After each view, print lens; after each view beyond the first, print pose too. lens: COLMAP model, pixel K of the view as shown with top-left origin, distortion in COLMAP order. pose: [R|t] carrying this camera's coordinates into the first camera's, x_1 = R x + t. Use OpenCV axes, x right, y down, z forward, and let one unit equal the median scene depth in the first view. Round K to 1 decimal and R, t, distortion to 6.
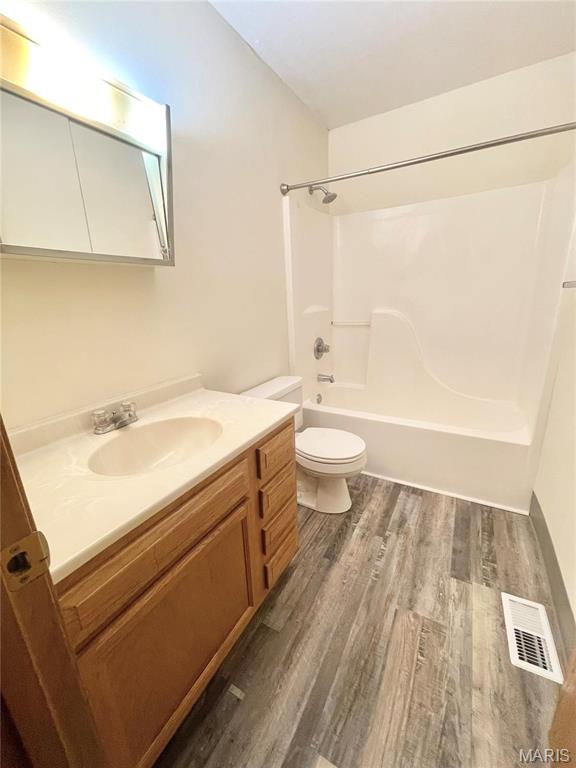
lens RADIAL K [[309.3, 0, 285.6], [0, 309.3, 379.9], [0, 0, 1]] dist [-0.002209, -0.000461]
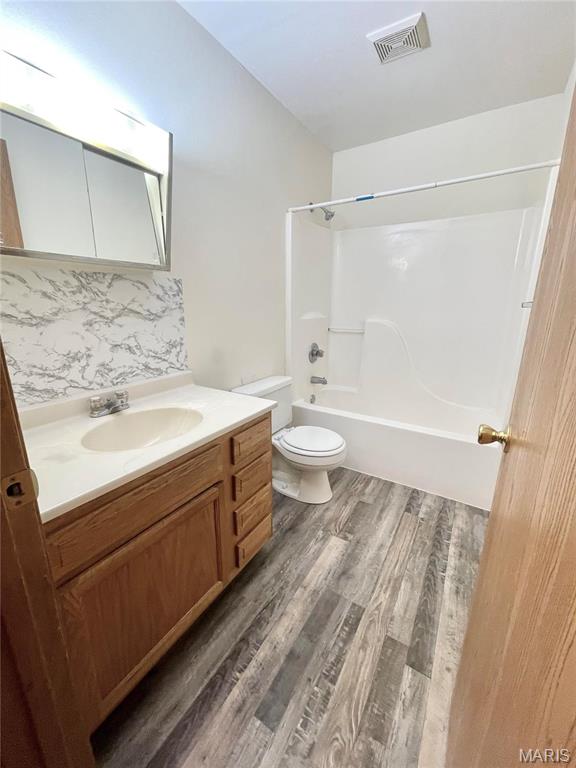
lens RADIAL K [[309.3, 0, 285.6], [0, 309.3, 379.9], [0, 0, 1]] dist [-0.002209, -0.000461]
pose [[0.998557, 0.049971, -0.019688, 0.106235], [-0.050230, 0.998655, -0.012868, 0.018024], [0.019018, 0.013838, 0.999723, -0.112211]]
